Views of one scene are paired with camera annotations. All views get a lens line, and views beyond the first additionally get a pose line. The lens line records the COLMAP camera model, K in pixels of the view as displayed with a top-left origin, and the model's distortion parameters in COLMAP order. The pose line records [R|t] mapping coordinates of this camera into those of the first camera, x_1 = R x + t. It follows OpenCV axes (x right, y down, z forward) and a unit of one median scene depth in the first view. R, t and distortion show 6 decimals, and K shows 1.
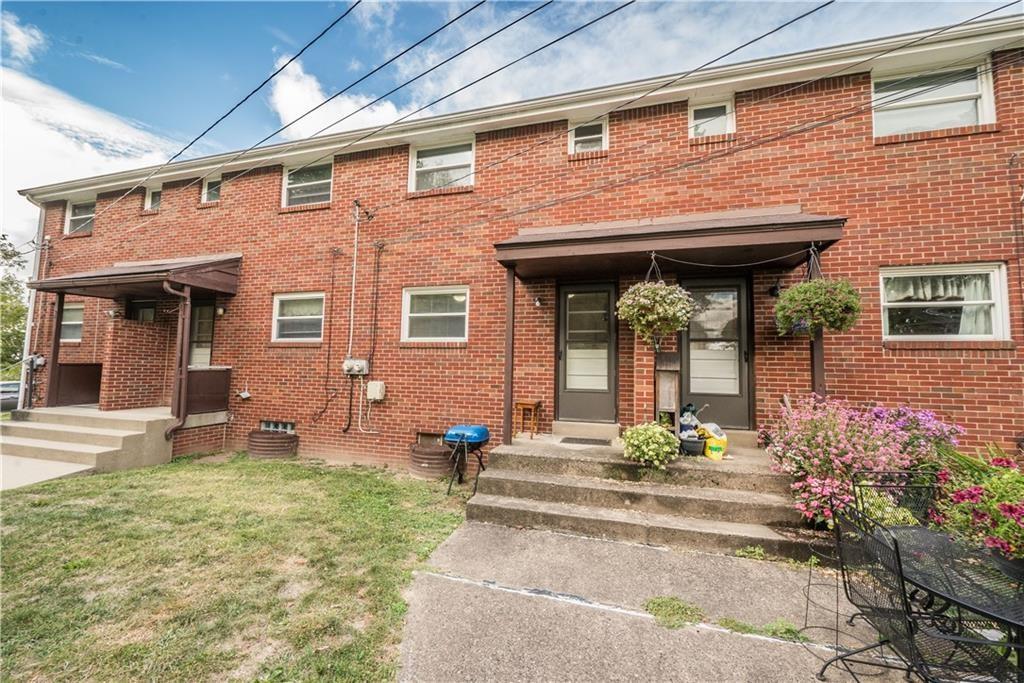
lens RADIAL K [[421.9, 0, 534.9], [0, 421.9, 335.4], [0, 0, 1]] dist [-0.000360, -0.000167]
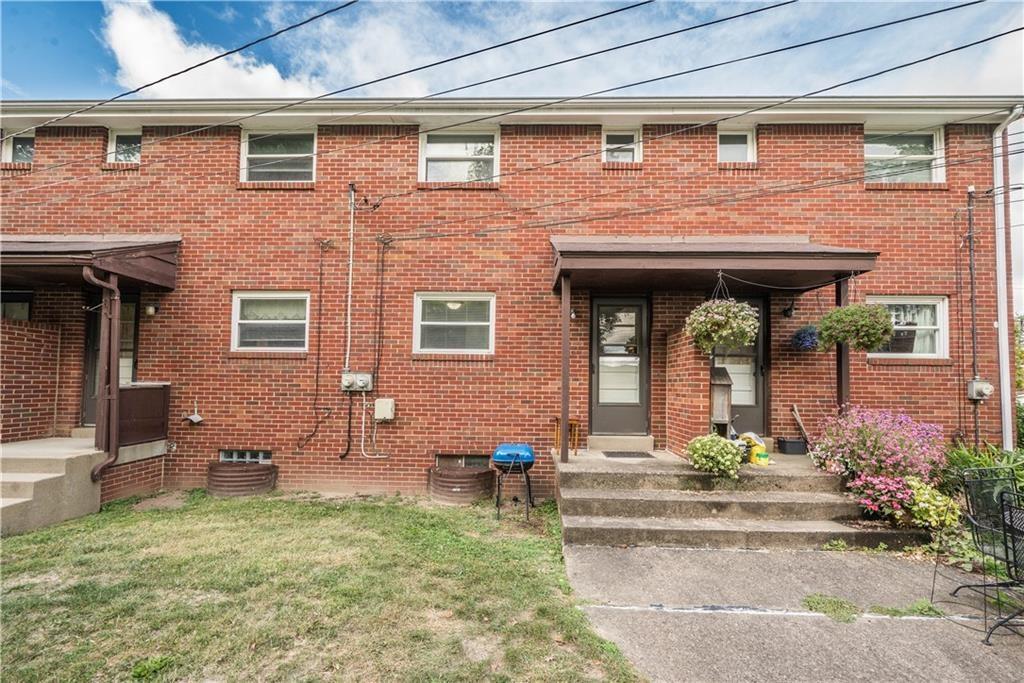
lens RADIAL K [[425.7, 0, 512.0], [0, 425.7, 363.8], [0, 0, 1]] dist [-0.000784, -0.000020]
pose [[0.963333, 0.004143, 0.268277, -0.378951], [-0.015771, 0.999026, 0.041205, -0.003095], [-0.267845, -0.043925, 0.962460, 0.093983]]
